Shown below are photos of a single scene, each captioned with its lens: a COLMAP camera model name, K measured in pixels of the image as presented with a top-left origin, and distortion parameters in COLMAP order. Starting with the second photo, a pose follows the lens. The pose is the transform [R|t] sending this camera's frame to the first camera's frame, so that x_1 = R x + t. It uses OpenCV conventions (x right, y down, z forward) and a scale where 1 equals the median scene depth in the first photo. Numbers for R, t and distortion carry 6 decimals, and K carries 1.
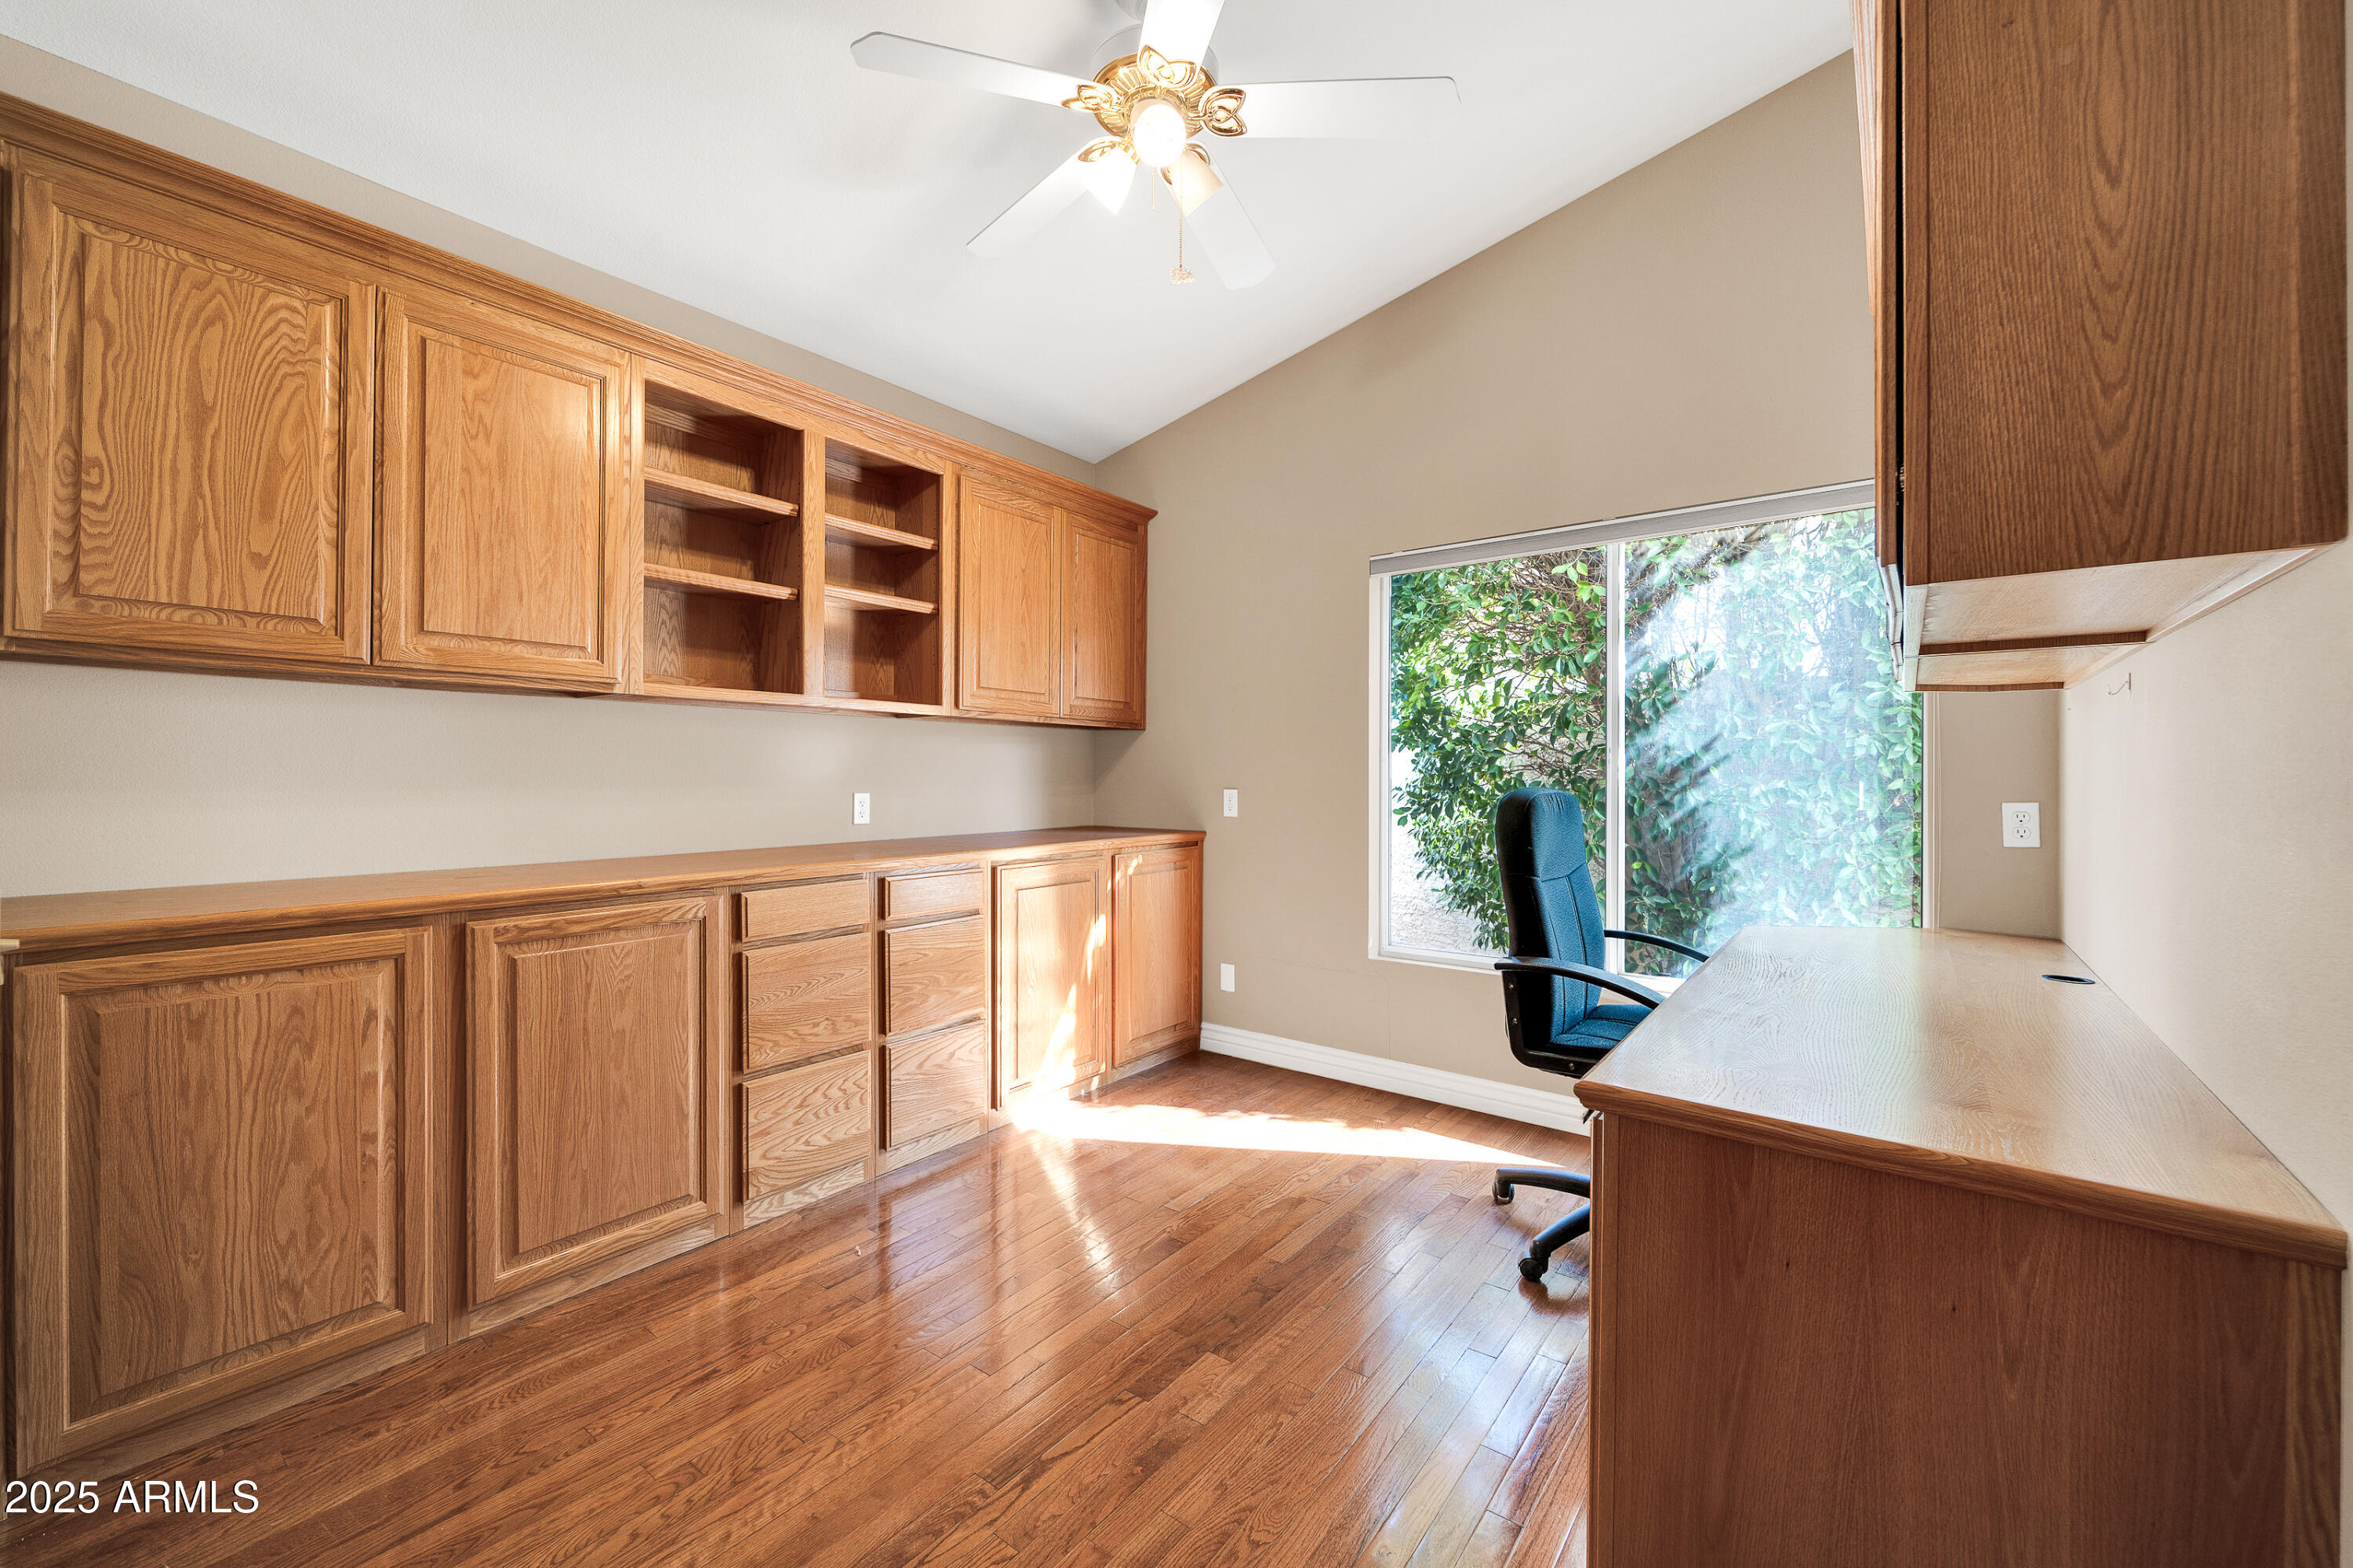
lens RADIAL K [[940.7, 0, 1181.2], [0, 940.7, 790.2], [0, 0, 1]] dist [0.001484, -0.001618]
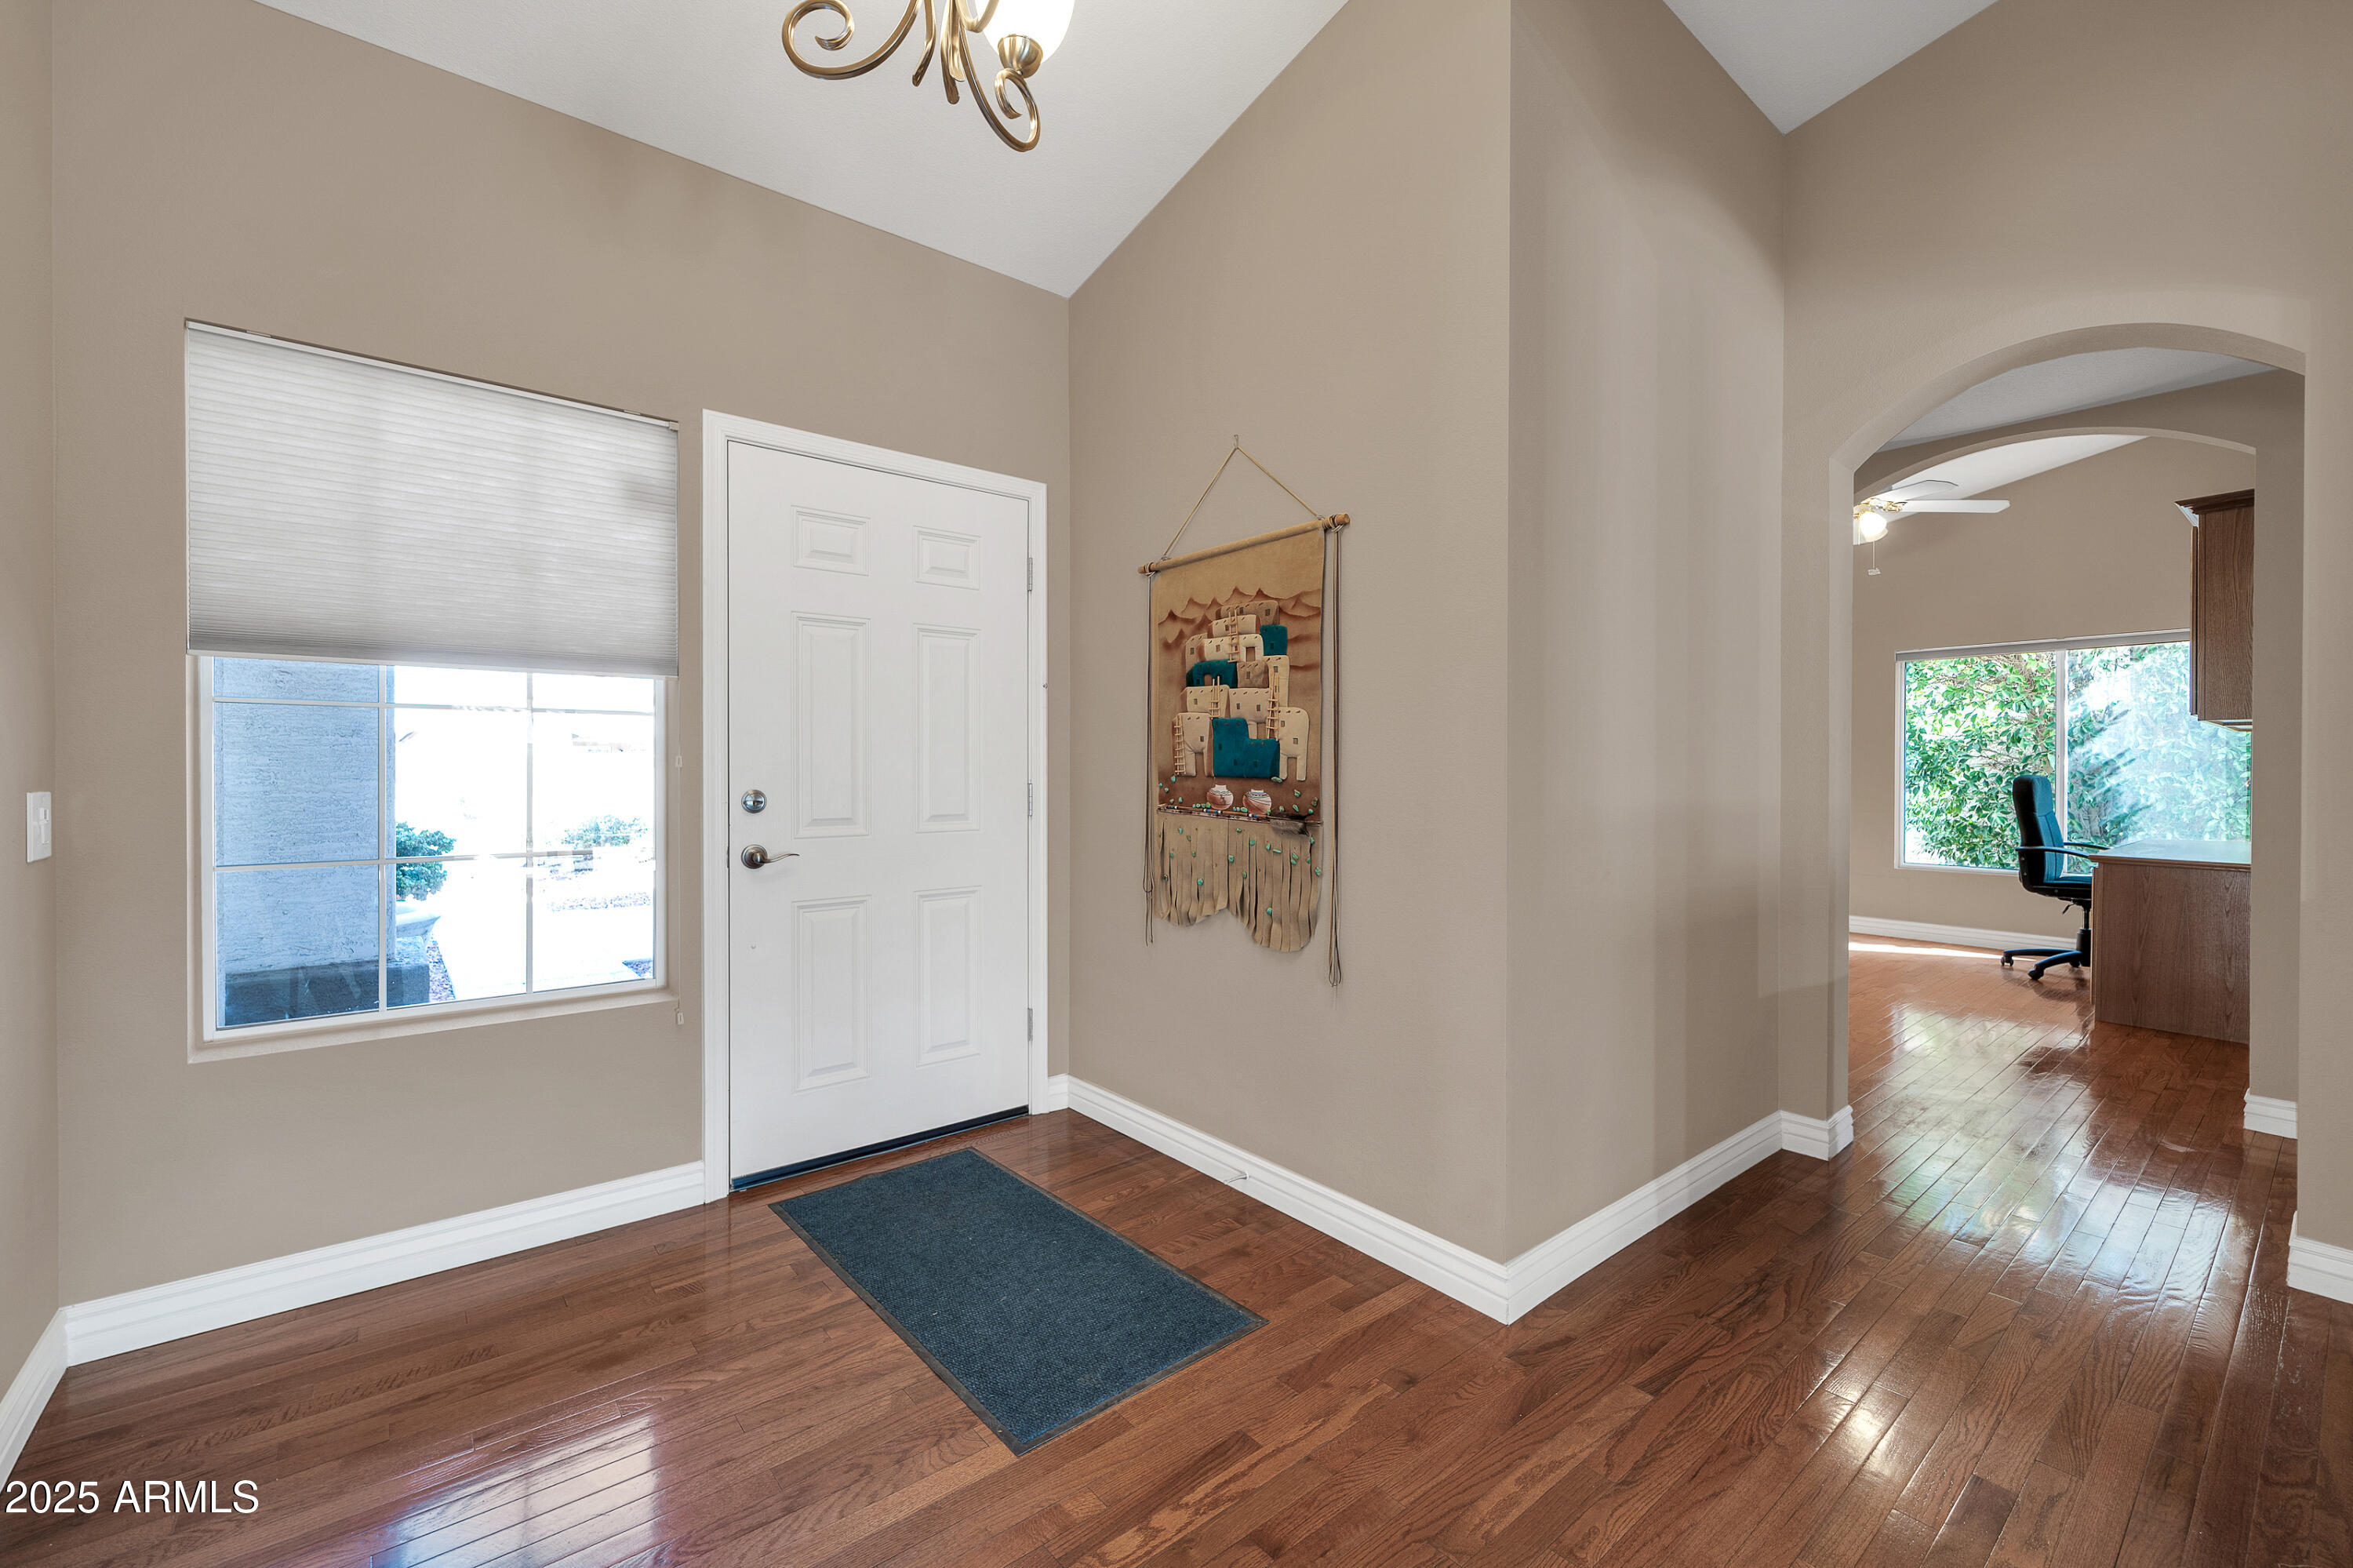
lens RADIAL K [[940.7, 0, 1175.2], [0, 940.7, 786.1], [0, 0, 1]] dist [0.001484, -0.001618]
pose [[0.965946, 0.004157, -0.258710, -0.739621], [-0.003860, 0.999991, 0.001657, 0.020393], [0.258714, -0.000602, 0.965954, -1.240793]]
